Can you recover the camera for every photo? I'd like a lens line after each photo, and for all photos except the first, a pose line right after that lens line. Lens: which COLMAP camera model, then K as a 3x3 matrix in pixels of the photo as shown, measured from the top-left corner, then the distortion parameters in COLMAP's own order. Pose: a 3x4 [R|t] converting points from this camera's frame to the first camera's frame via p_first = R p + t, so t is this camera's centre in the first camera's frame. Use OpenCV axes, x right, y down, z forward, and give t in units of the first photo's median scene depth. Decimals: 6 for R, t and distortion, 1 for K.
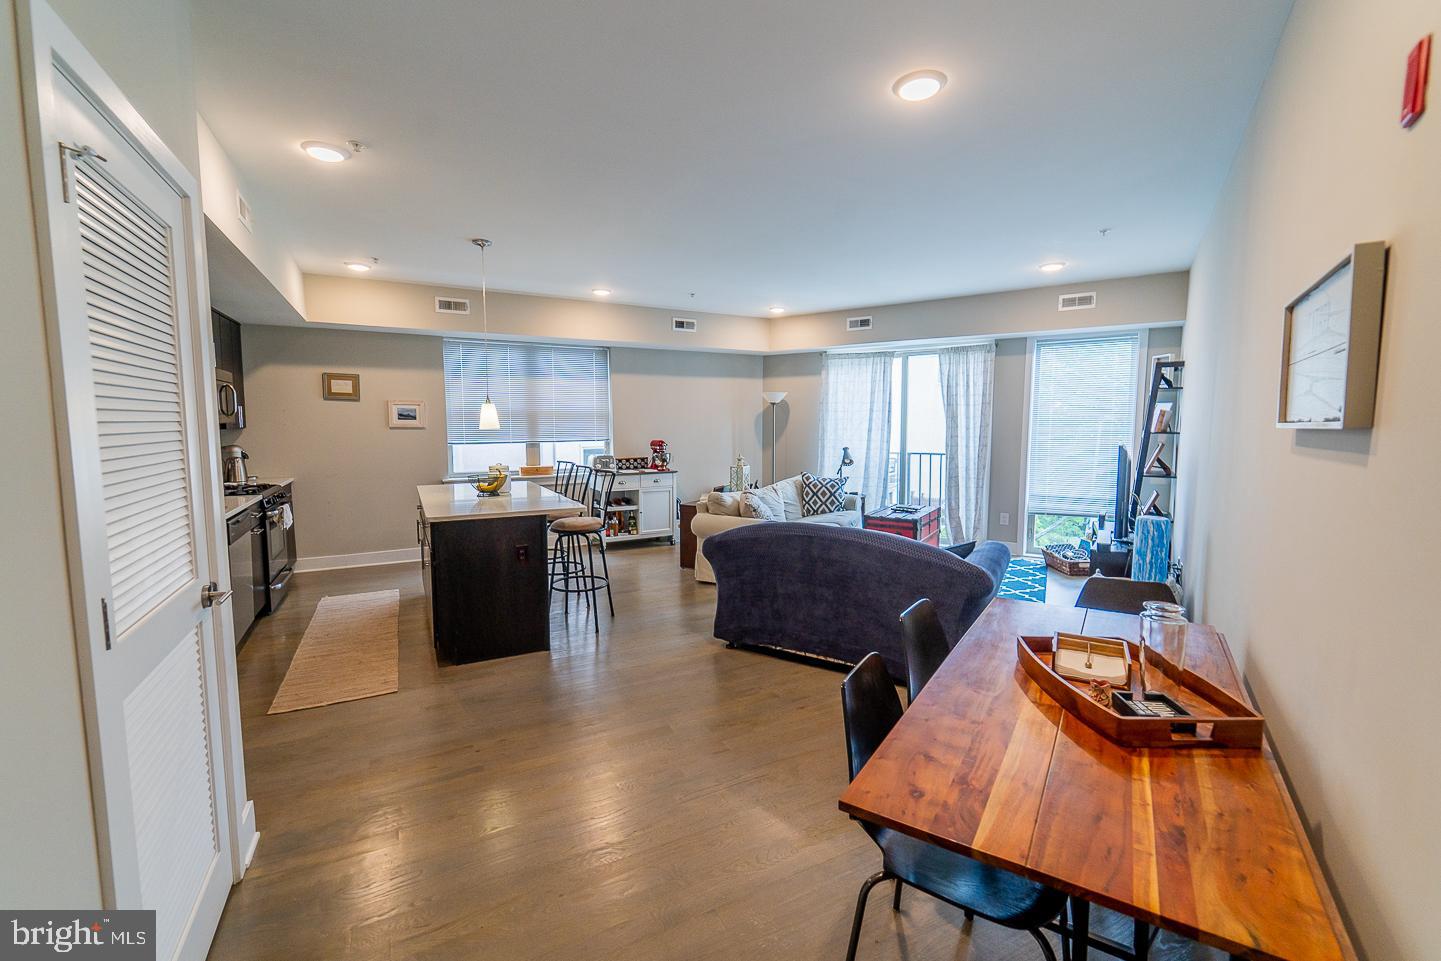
lens RADIAL K [[609.8, 0, 720.5], [0, 609.8, 480.5], [0, 0, 1]] dist [0.002190, 0.000276]
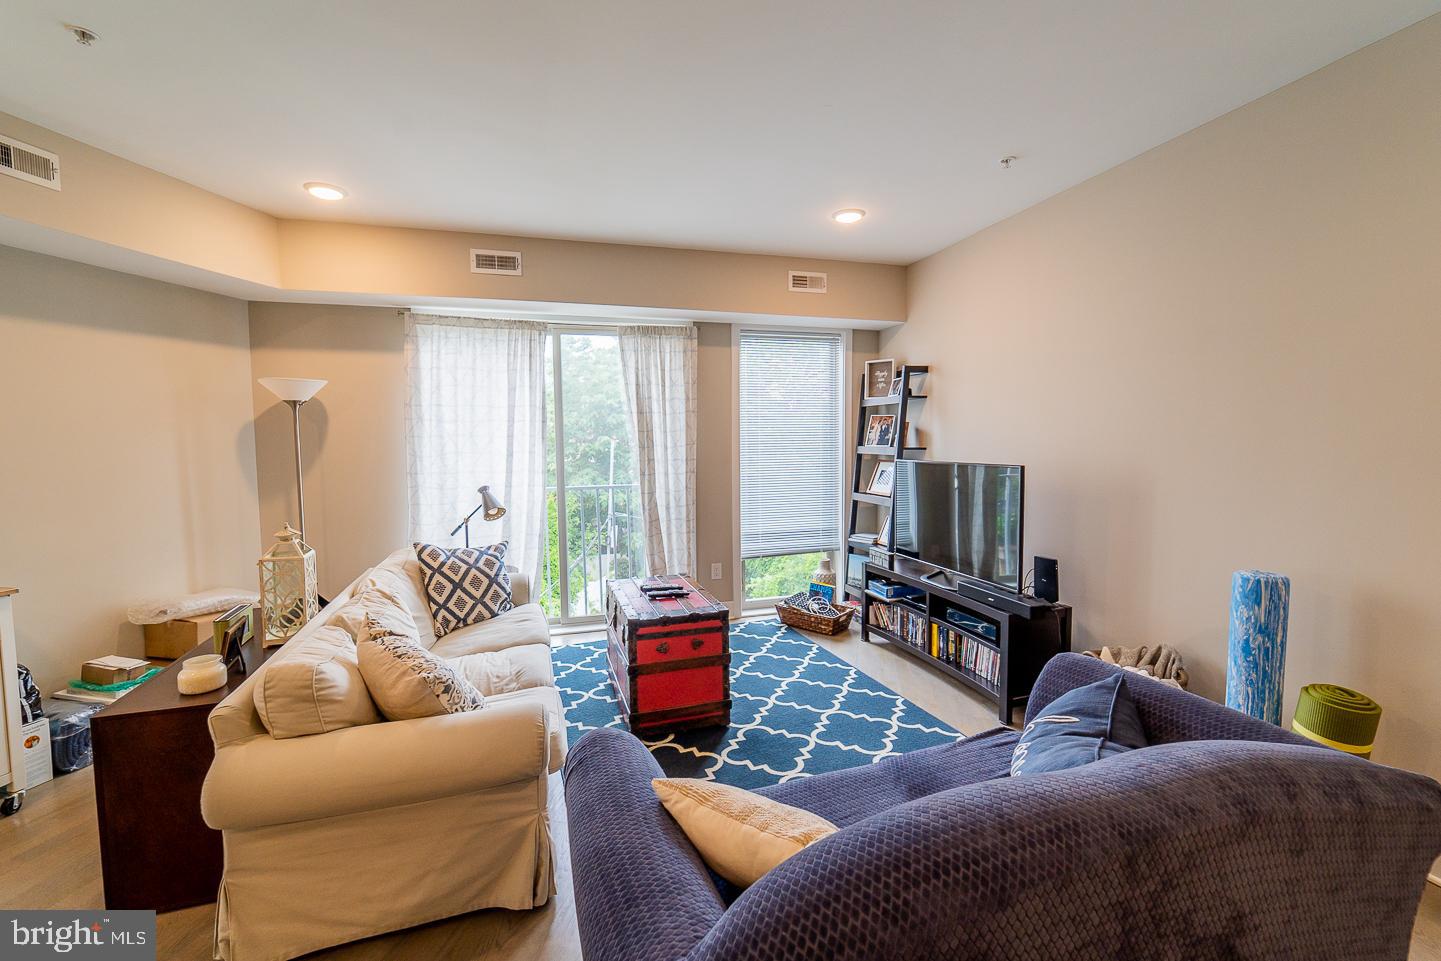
lens RADIAL K [[609.8, 0, 720.5], [0, 609.8, 480.5], [0, 0, 1]] dist [0.002190, 0.000276]
pose [[0.635993, -0.055745, 0.769678, -0.082260], [0.084113, 0.996453, 0.002666, -0.045159], [-0.767097, 0.063044, 0.638426, 0.515864]]
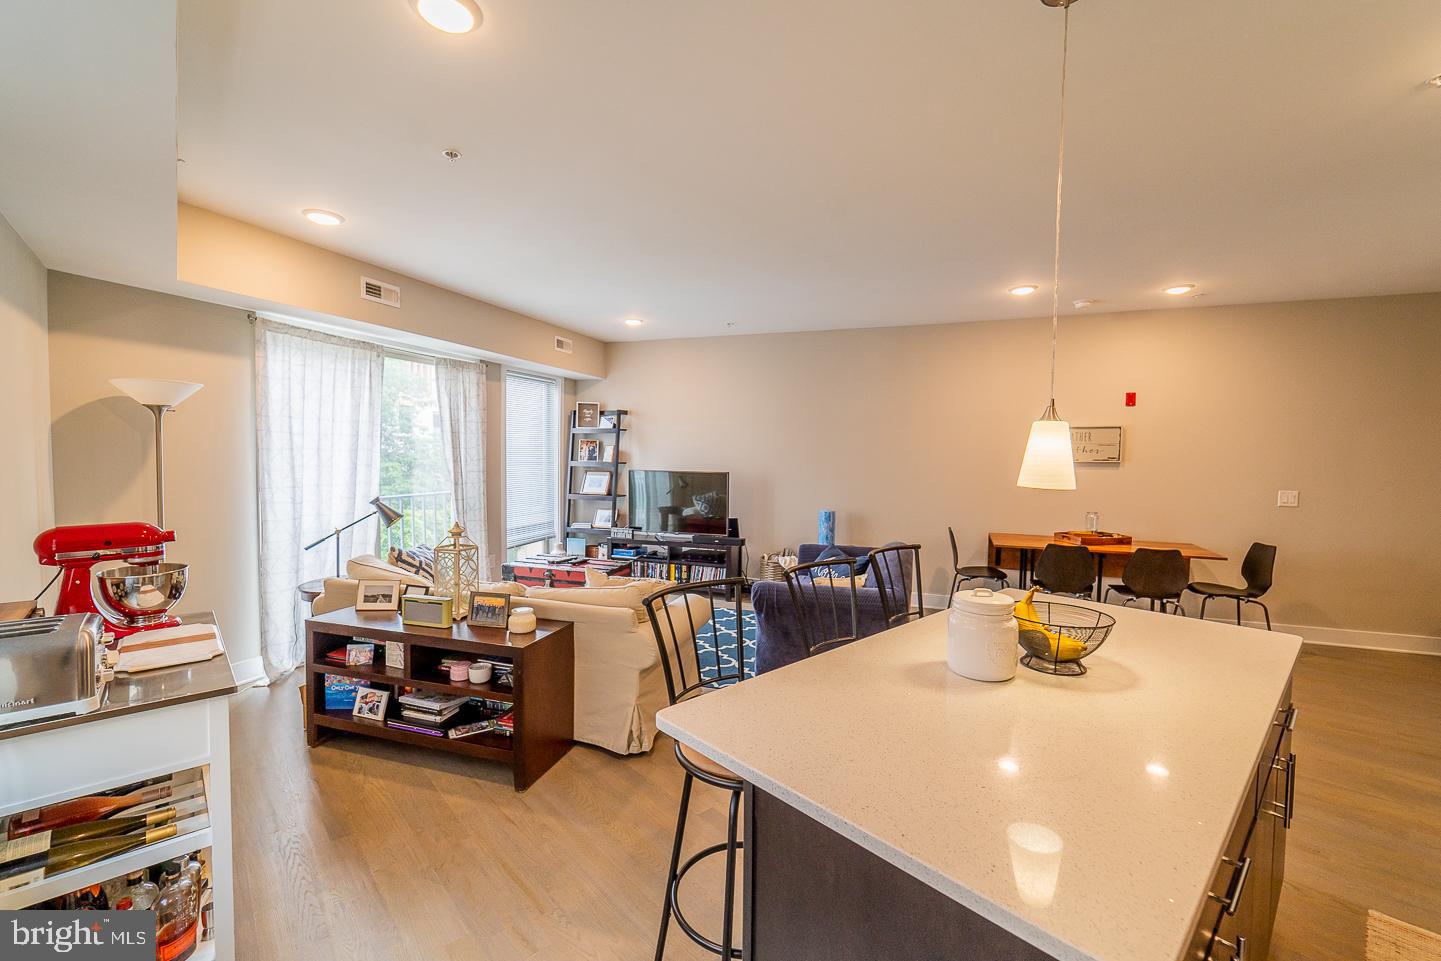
lens RADIAL K [[595.3, 0, 726.5], [0, 595.3, 485.9], [0, 0, 1]] dist [-0.000086, 0.000020]
pose [[-0.248793, -0.056352, 0.966916, -0.454039], [0.080560, 0.993643, 0.078638, -0.086803], [-0.965201, 0.097459, -0.242672, 0.852045]]
